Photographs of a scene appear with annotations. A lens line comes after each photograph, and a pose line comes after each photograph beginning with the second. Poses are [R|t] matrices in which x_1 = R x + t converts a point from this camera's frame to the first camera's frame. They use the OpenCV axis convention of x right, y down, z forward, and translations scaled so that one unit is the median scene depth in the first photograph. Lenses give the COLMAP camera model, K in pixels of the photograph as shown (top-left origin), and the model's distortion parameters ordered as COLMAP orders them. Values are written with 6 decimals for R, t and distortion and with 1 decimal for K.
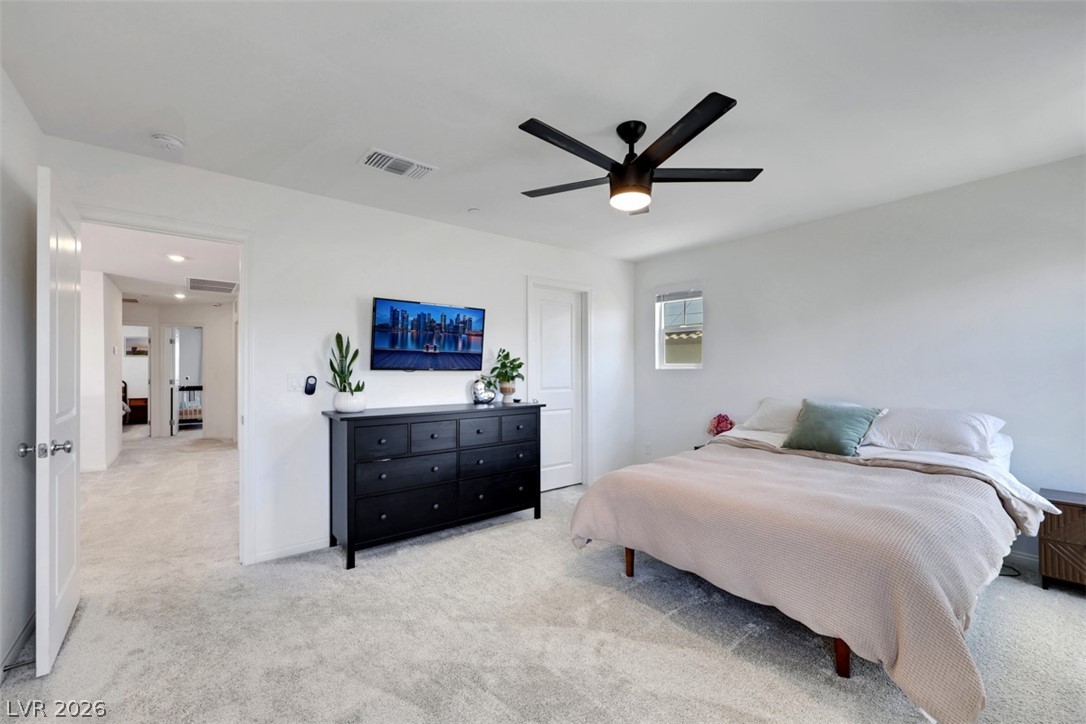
lens RADIAL K [[444.5, 0, 547.3], [0, 444.5, 365.4], [0, 0, 1]] dist [-0.003700, 0.001018]
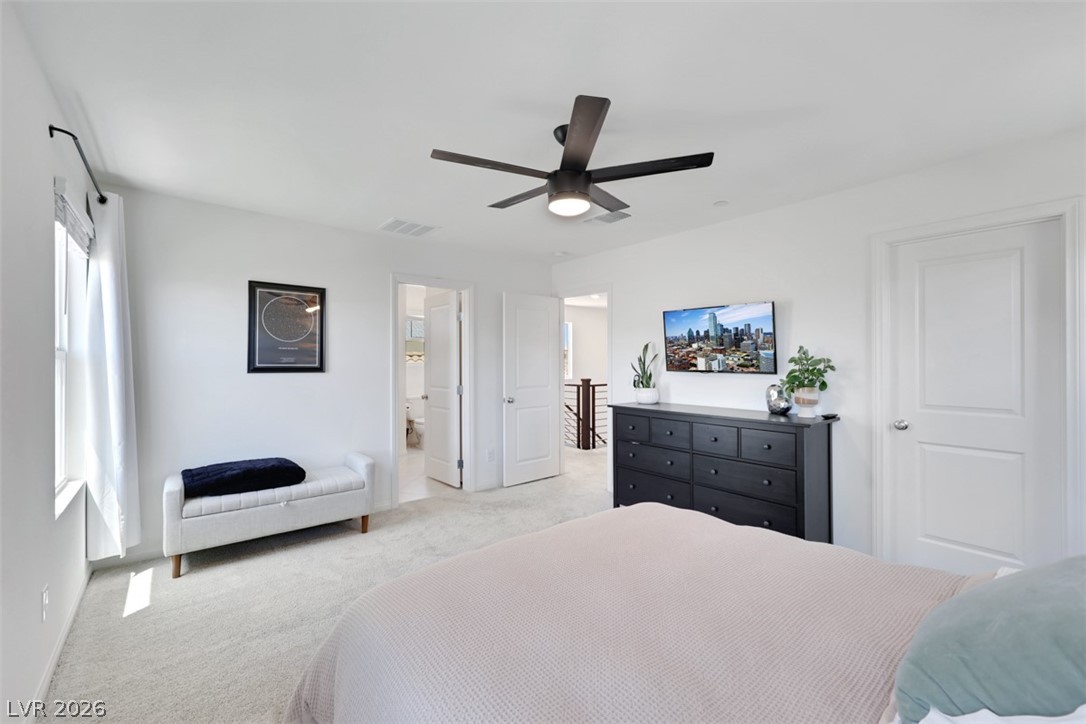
lens RADIAL K [[444.5, 0, 551.9], [0, 444.5, 365.3], [0, 0, 1]] dist [-0.003700, 0.001018]
pose [[0.028341, 0.004223, -0.999589, 0.749335], [0.003892, 0.999983, 0.004335, -0.011957], [0.999591, -0.004014, 0.028324, 0.615222]]
